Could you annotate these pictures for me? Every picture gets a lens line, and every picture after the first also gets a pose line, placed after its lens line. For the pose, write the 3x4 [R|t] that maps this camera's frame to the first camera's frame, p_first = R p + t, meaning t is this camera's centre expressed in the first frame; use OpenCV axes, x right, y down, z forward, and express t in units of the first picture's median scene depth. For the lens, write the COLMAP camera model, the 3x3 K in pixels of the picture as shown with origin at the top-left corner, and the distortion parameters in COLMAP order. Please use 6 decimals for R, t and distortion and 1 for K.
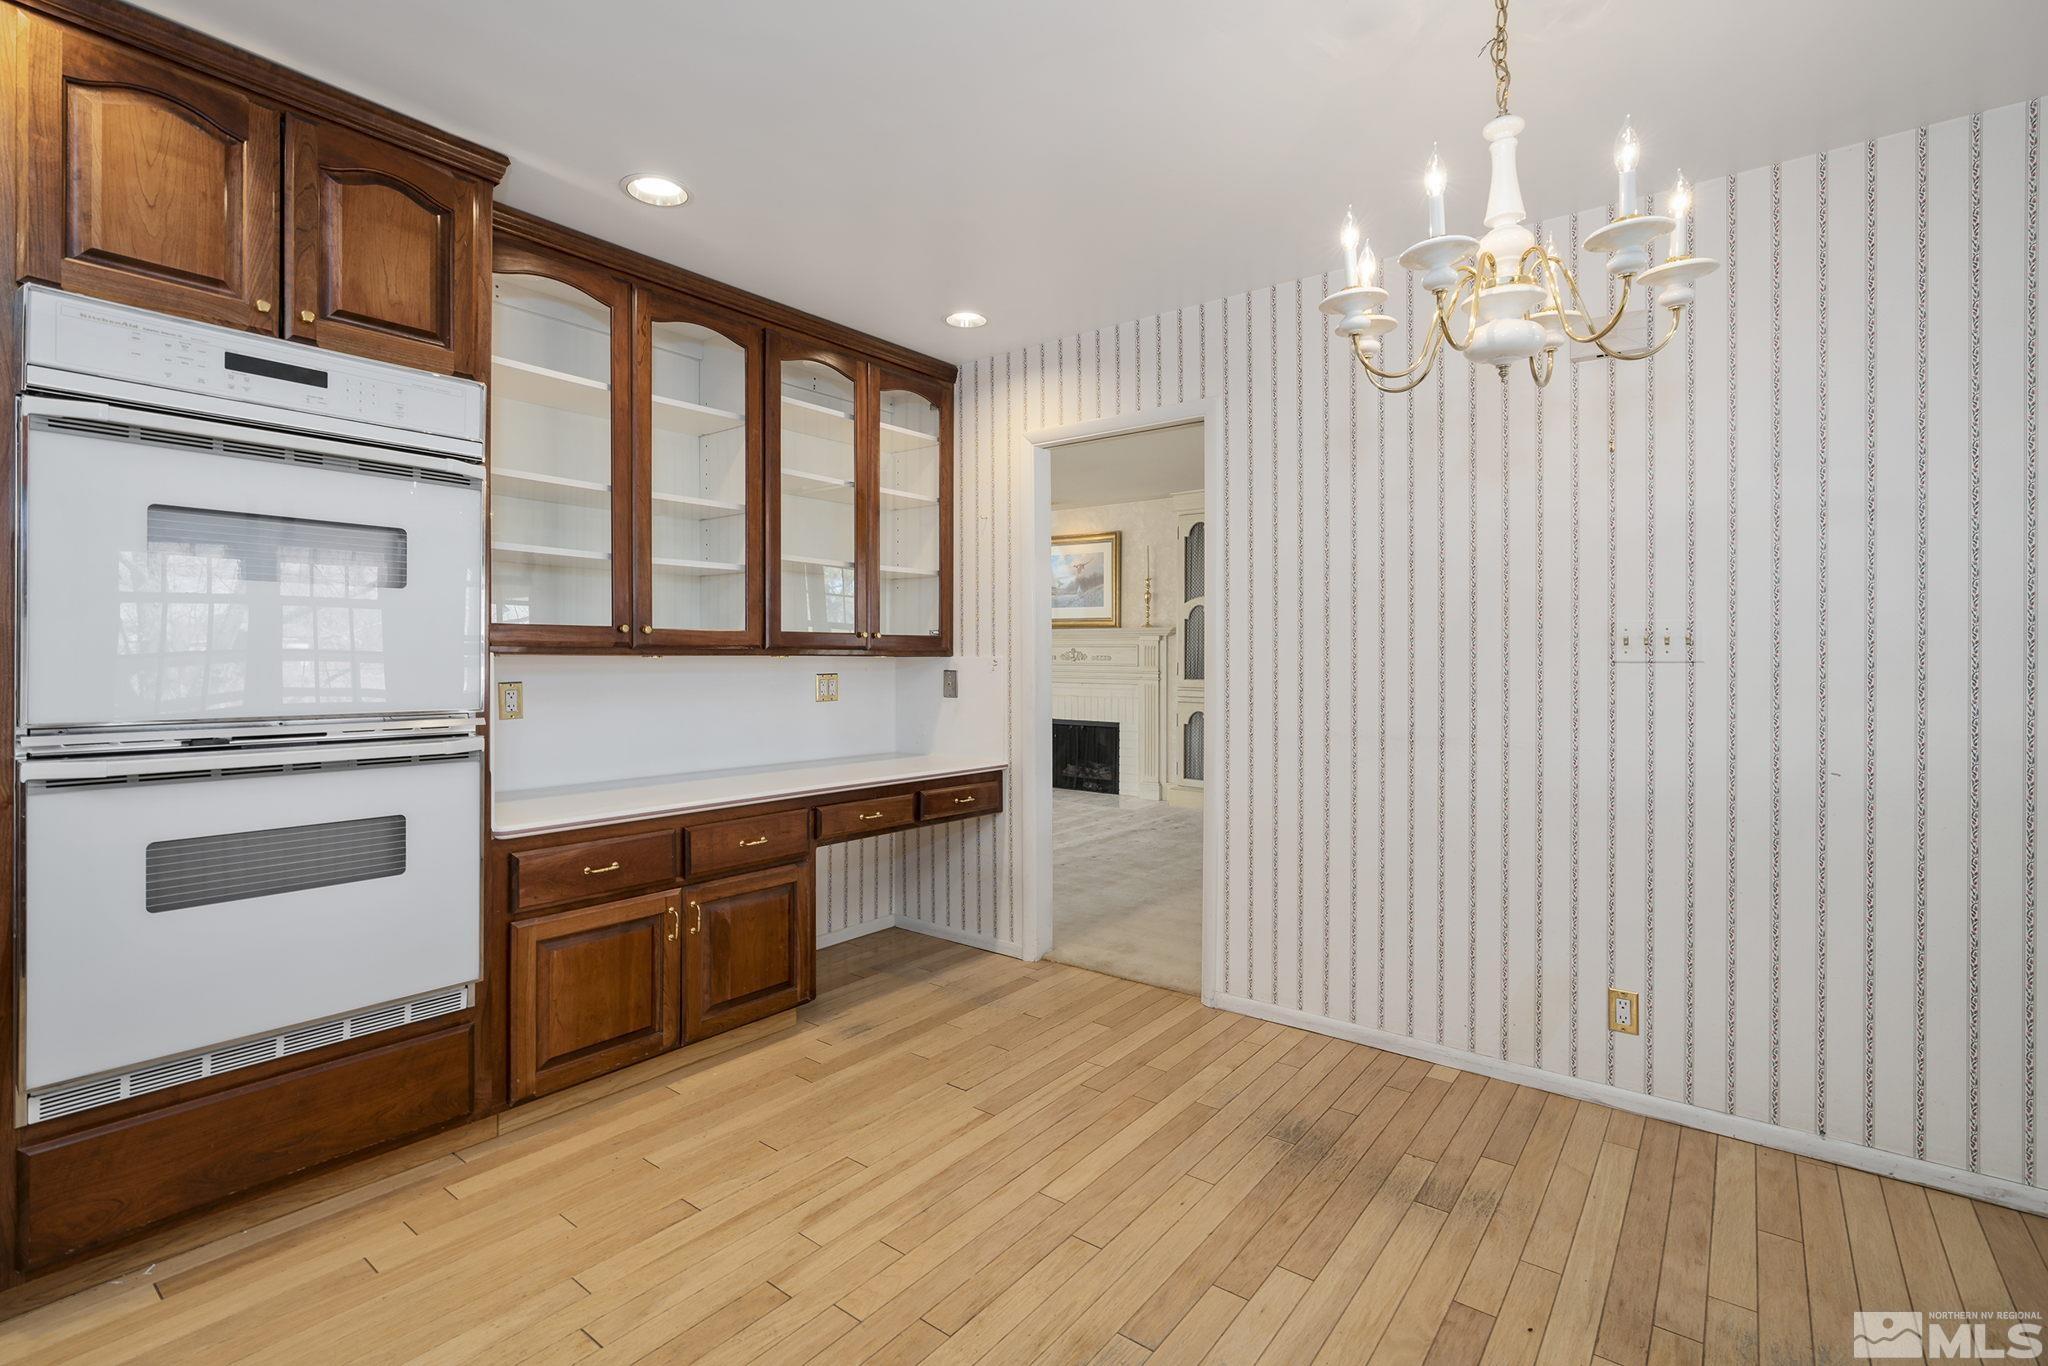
lens RADIAL K [[935.3, 0, 970.1], [0, 935.3, 665.4], [0, 0, 1]] dist [-0.001448, 0.000549]
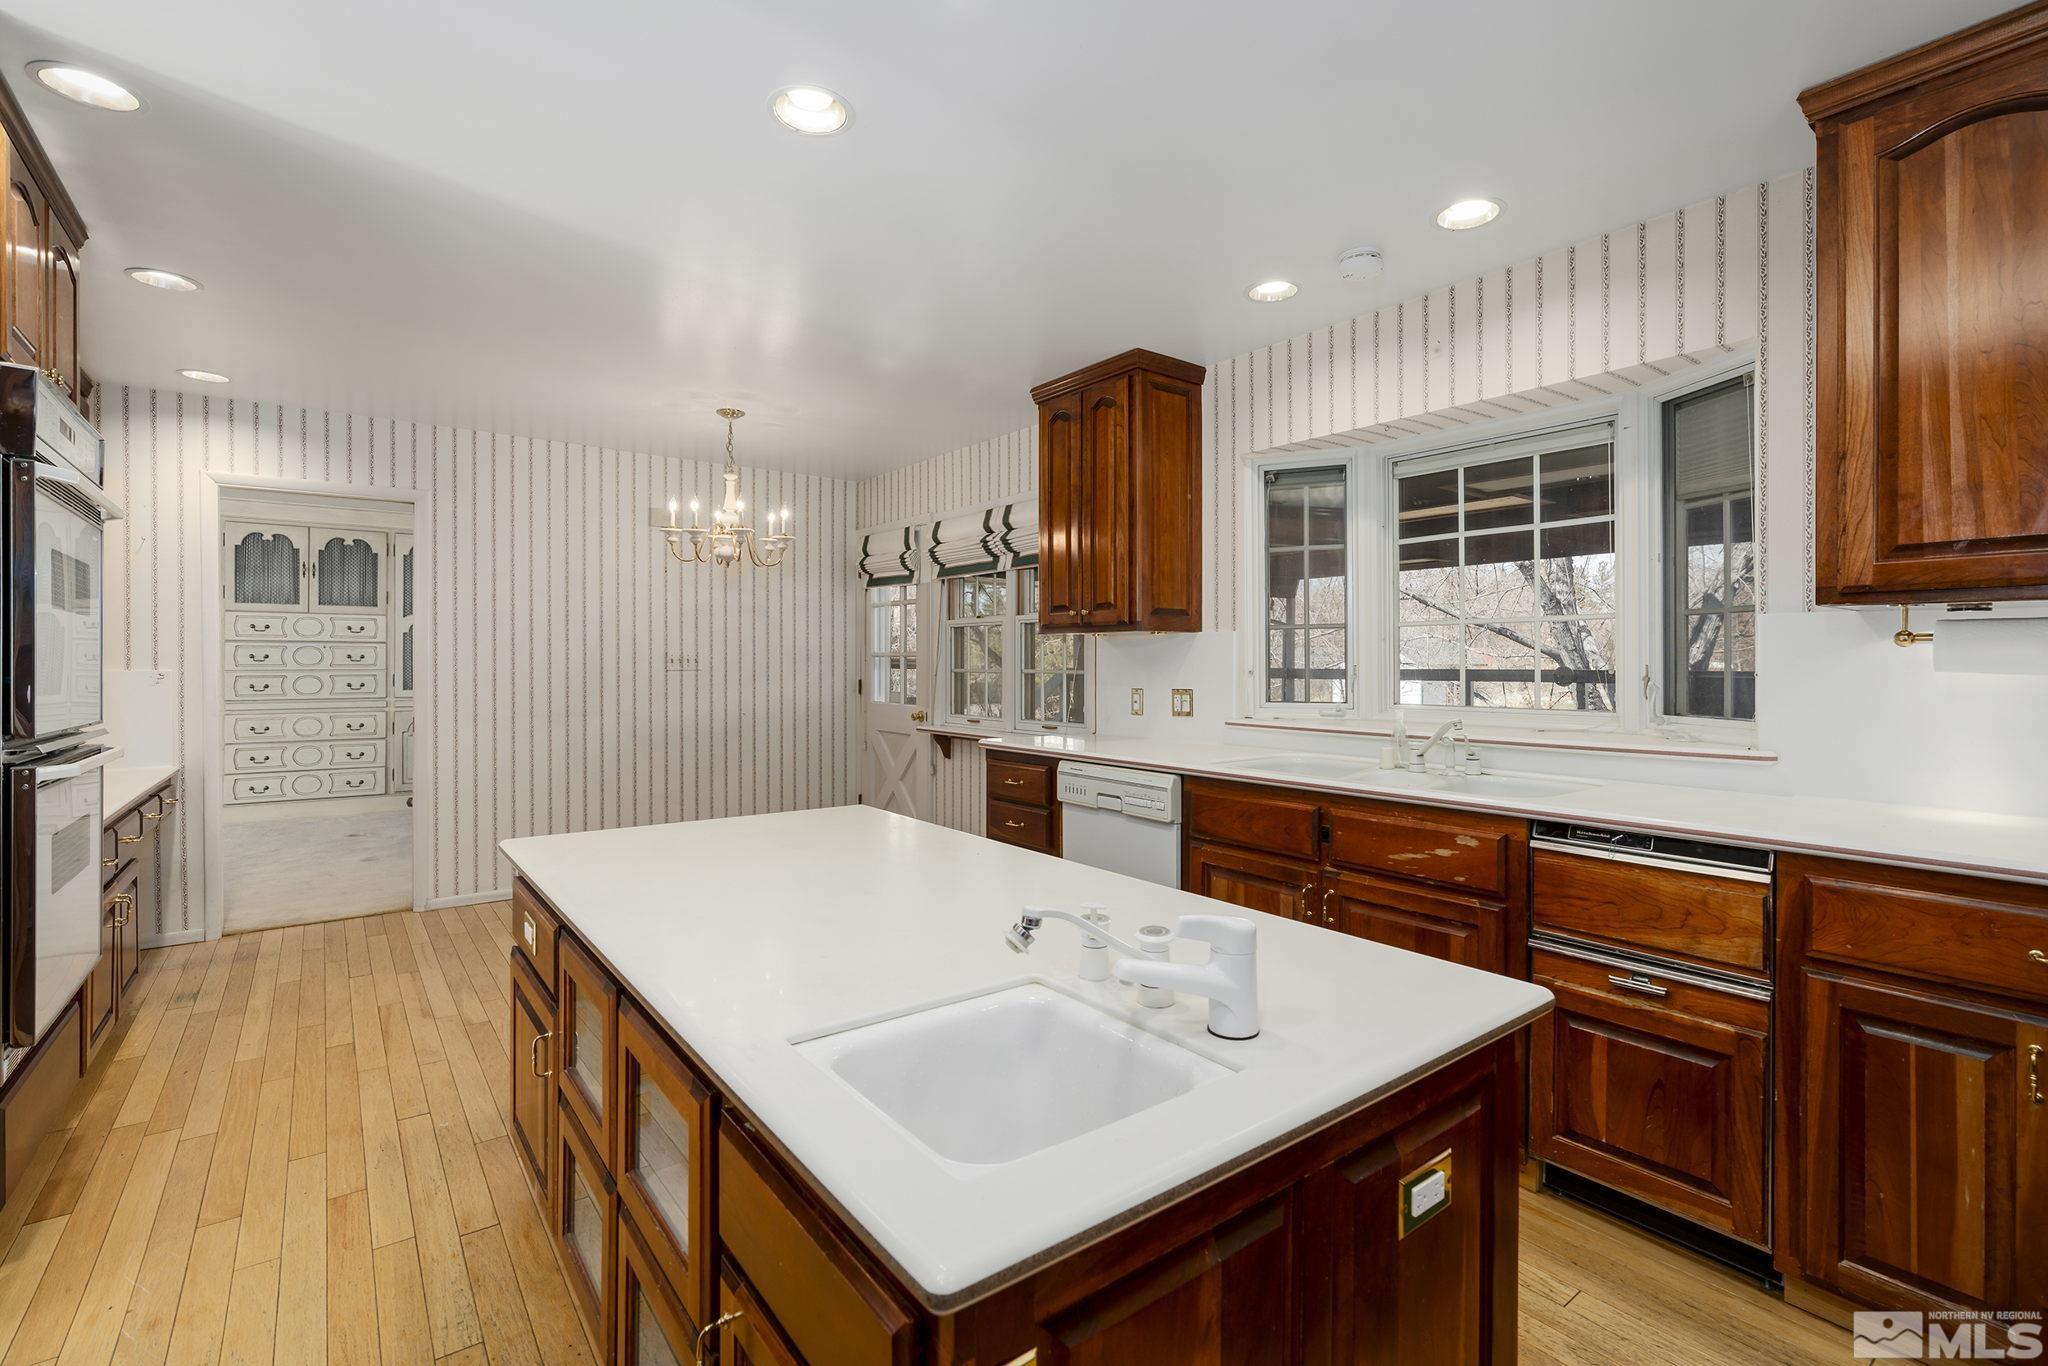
lens RADIAL K [[935.3, 0, 970.1], [0, 935.3, 665.4], [0, 0, 1]] dist [-0.001448, 0.000549]
pose [[0.292524, -0.001091, 0.956258, -1.207151], [0.009538, 0.999953, -0.001777, -0.004449], [-0.956211, 0.009641, 0.292521, -0.321770]]
